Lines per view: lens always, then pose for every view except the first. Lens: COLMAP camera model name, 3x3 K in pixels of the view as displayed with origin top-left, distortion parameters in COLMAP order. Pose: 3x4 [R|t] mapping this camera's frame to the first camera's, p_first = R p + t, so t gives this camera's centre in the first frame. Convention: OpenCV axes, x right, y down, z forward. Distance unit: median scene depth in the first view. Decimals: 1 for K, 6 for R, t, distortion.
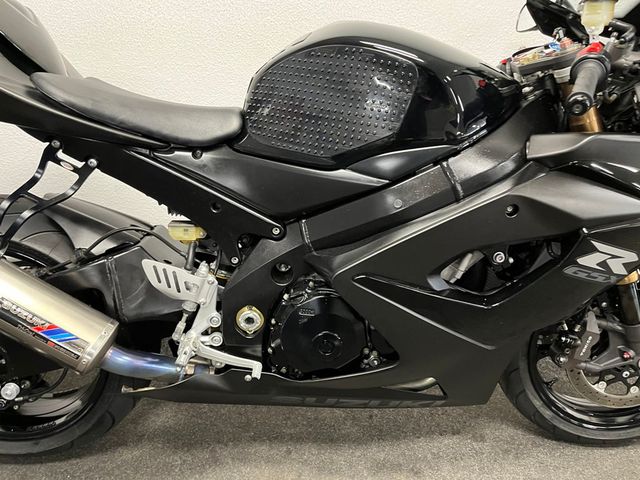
lens RADIAL K [[477.5, 0, 320.0], [0, 477.5, 240.0], [0, 0, 1]] dist [0.065348, -0.088812]
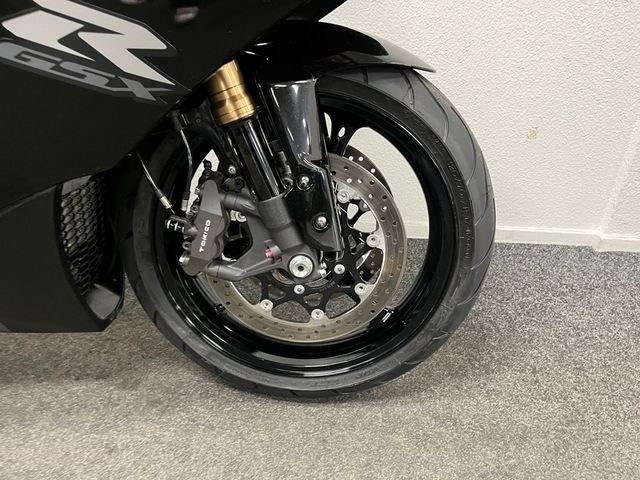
lens RADIAL K [[477.5, 0, 320.0], [0, 477.5, 240.0], [0, 0, 1]] dist [0.065348, -0.088812]
pose [[0.999495, 0.030742, -0.008074, 0.664927], [-0.030286, 0.998213, 0.051521, 0.176833], [0.009643, -0.051251, 0.998639, 0.356037]]
